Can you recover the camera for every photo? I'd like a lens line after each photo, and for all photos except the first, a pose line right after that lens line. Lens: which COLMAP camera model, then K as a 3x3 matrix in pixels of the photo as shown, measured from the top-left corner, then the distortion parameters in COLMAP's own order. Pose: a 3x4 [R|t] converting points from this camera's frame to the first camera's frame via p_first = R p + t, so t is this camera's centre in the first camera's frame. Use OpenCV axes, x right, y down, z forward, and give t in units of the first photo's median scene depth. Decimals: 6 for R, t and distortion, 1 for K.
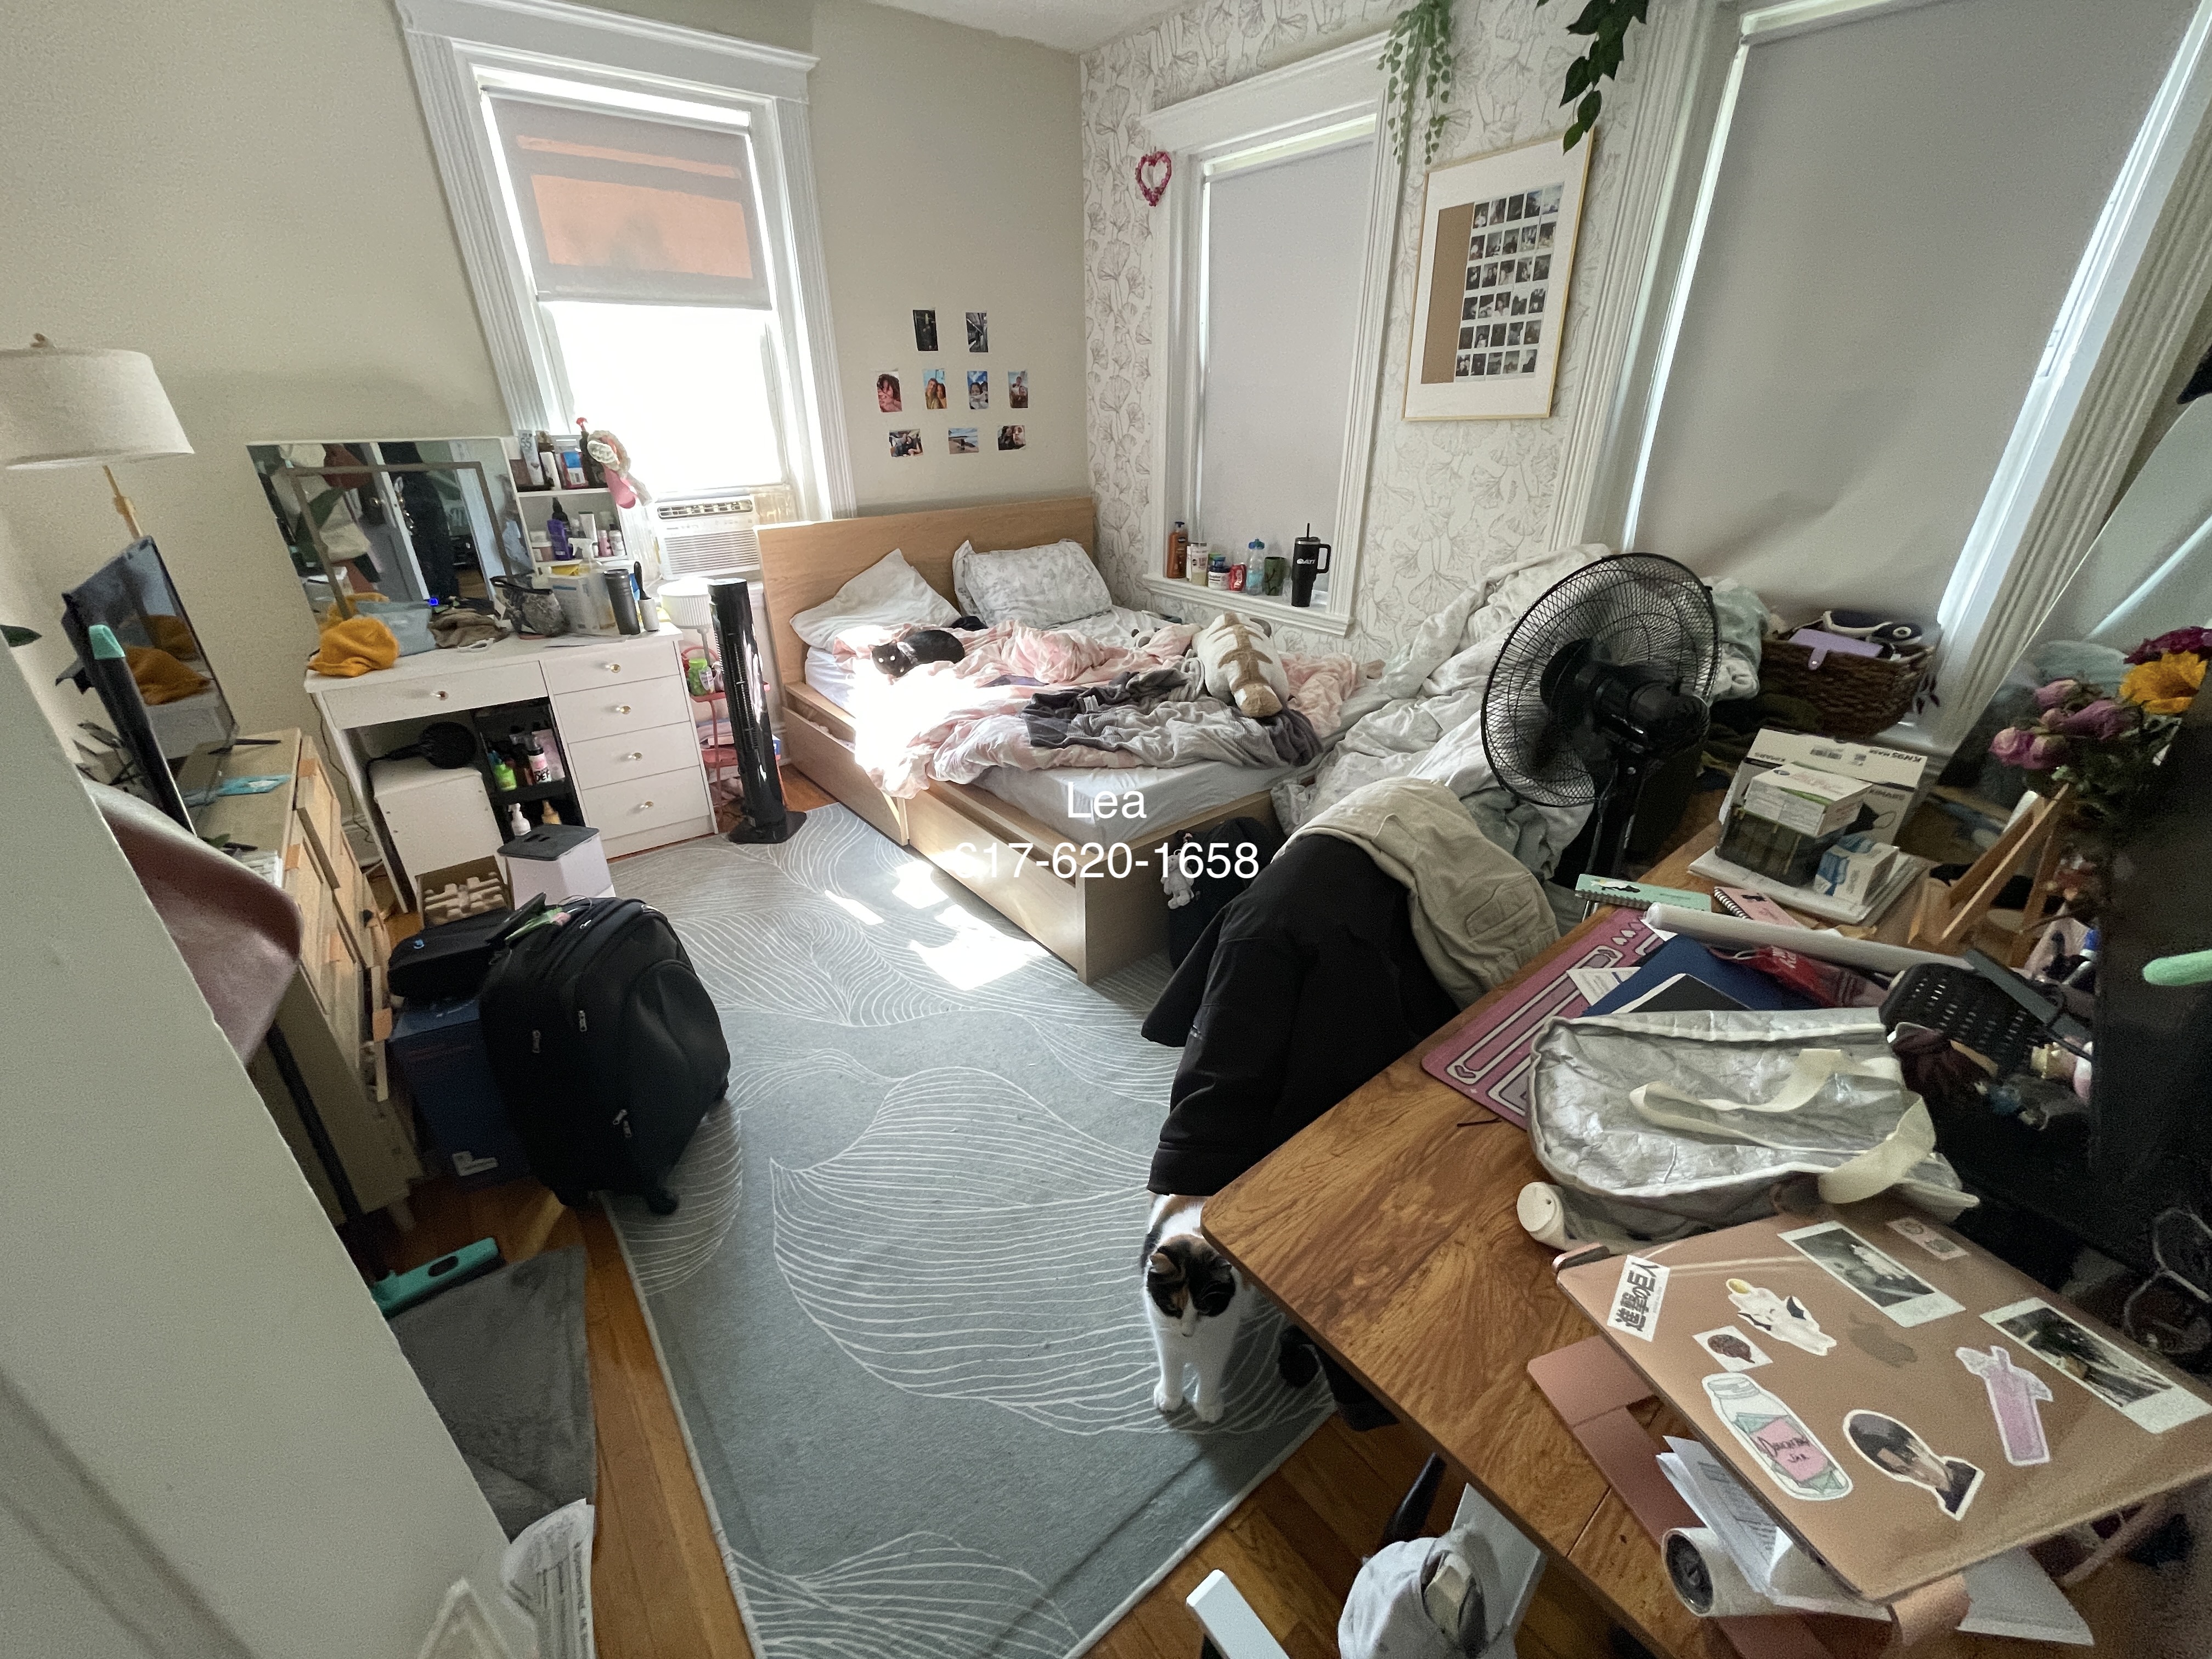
lens RADIAL K [[889.2, 0, 1099.9], [0, 889.2, 827.2], [0, 0, 1]] dist [-0.001942, 0.000864]
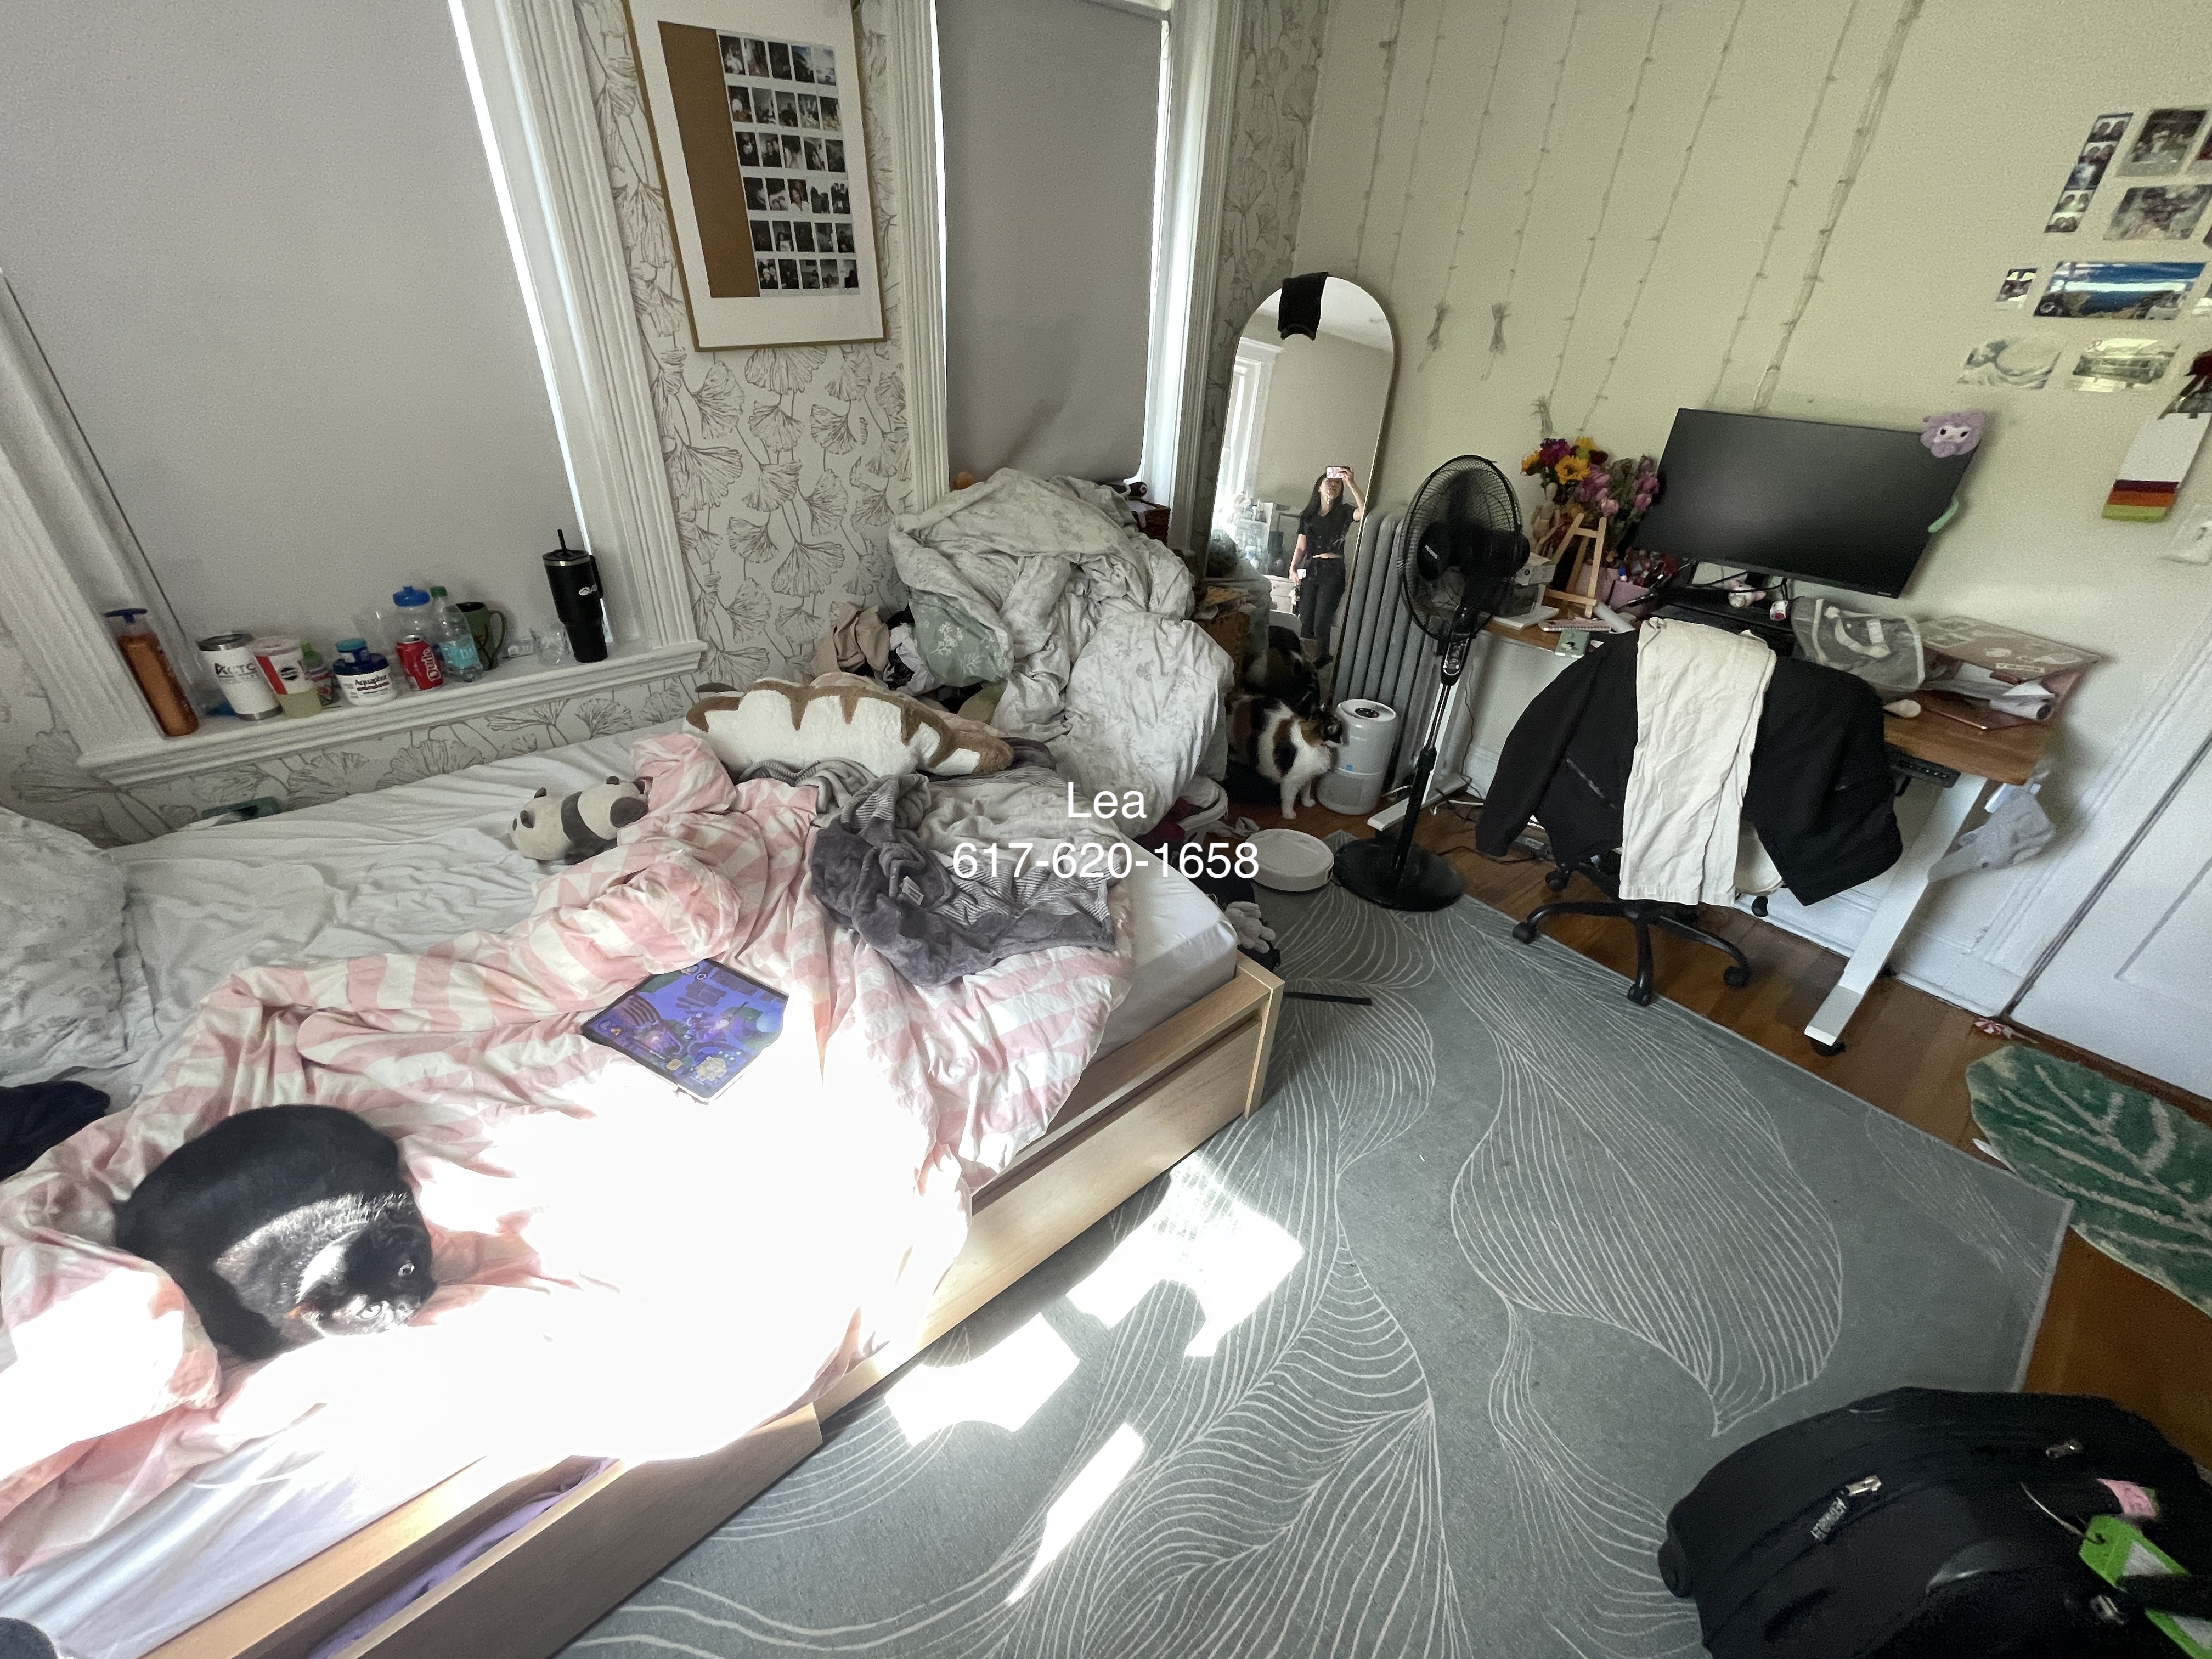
lens RADIAL K [[889.2, 0, 1096.3], [0, 889.2, 827.0], [0, 0, 1]] dist [-0.001942, 0.000864]
pose [[-0.029463, -0.519500, 0.853962, -0.509672], [0.403052, 0.775626, 0.485751, -0.425999], [-0.914703, 0.358503, 0.186533, 0.803762]]
